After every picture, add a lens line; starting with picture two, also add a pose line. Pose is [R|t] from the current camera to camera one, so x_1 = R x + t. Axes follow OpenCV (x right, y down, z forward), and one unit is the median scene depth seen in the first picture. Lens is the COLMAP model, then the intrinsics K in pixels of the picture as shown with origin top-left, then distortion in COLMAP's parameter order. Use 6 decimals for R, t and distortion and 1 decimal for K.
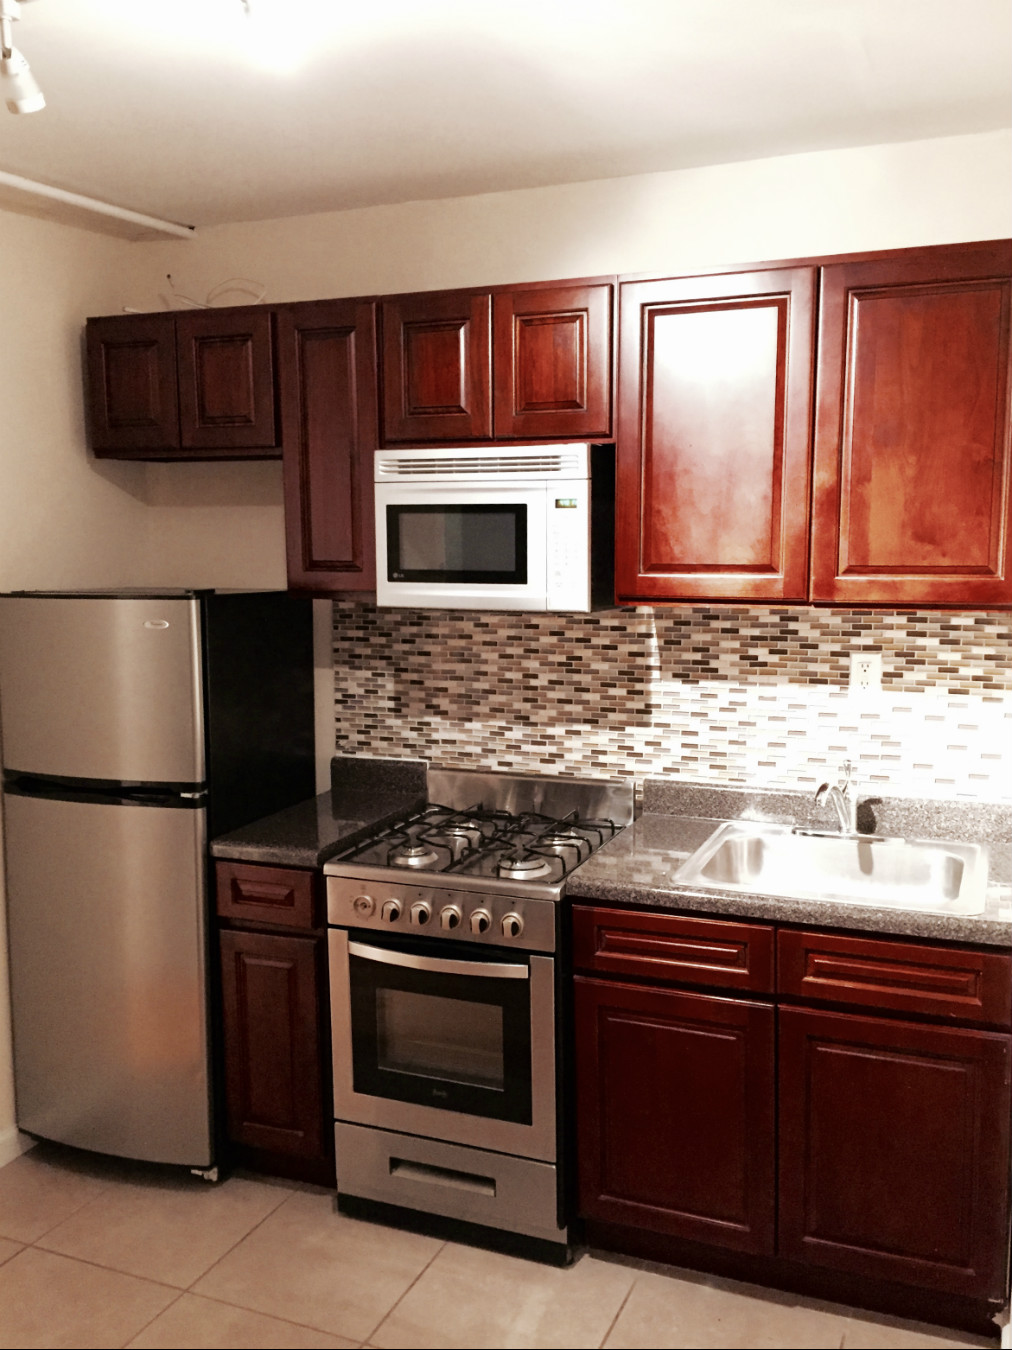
lens RADIAL K [[1226.7, 0, 506.0], [0, 1226.7, 675.0], [0, 0, 1]] dist [0.002052, -0.012995]
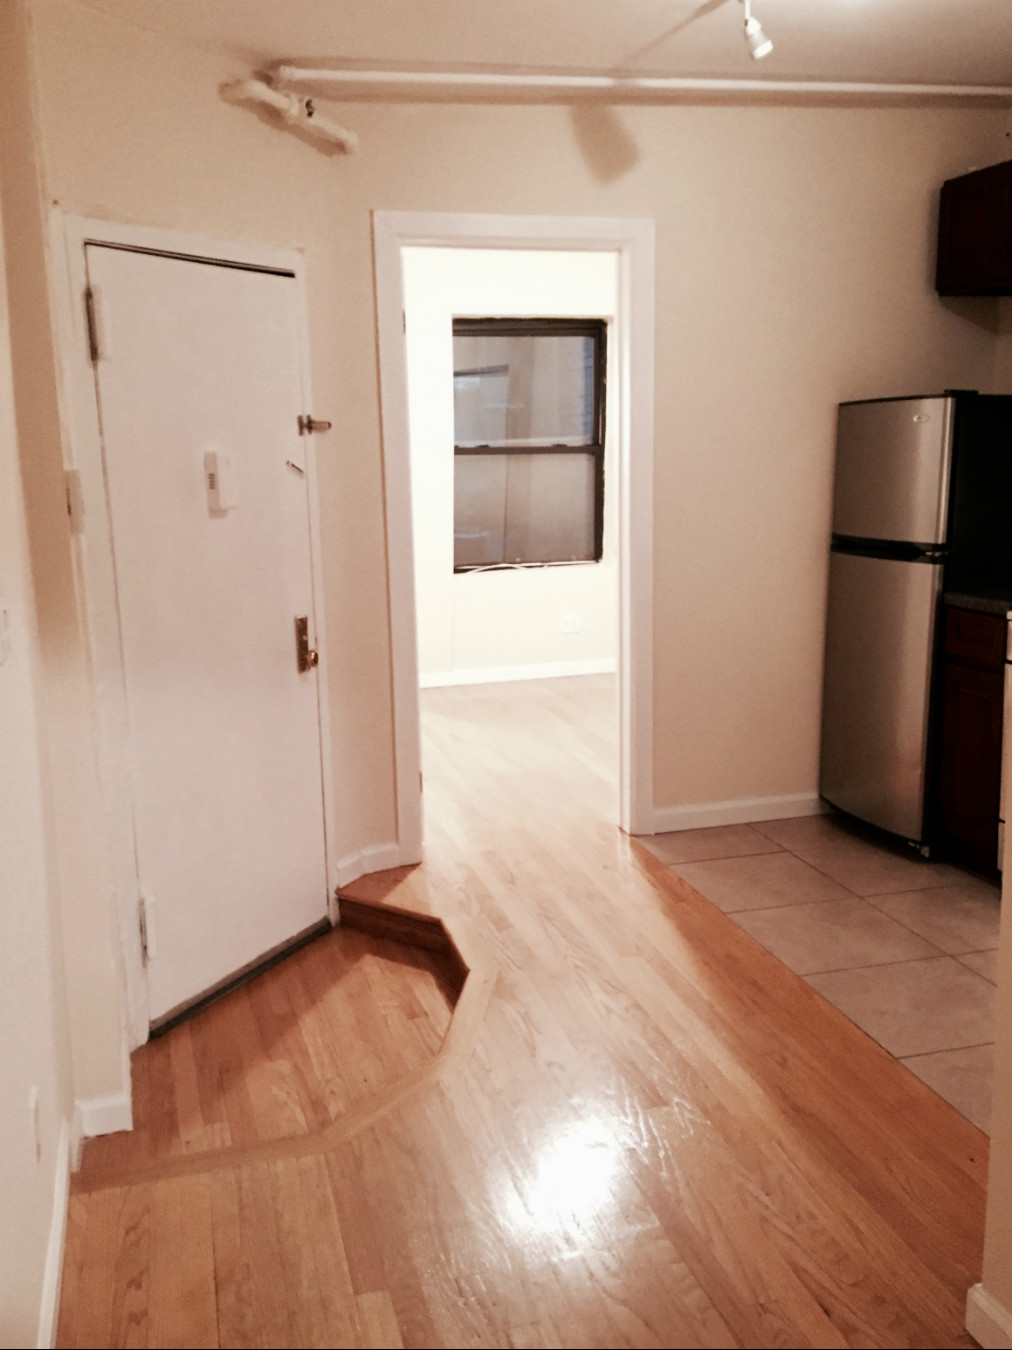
lens RADIAL K [[1226.7, 0, 506.0], [0, 1226.7, 675.0], [0, 0, 1]] dist [0.002052, -0.012995]
pose [[0.618030, 0.147662, -0.772162, 0.473446], [-0.080871, 0.988933, 0.124387, 0.098855], [0.781984, -0.014429, 0.623132, -0.155642]]
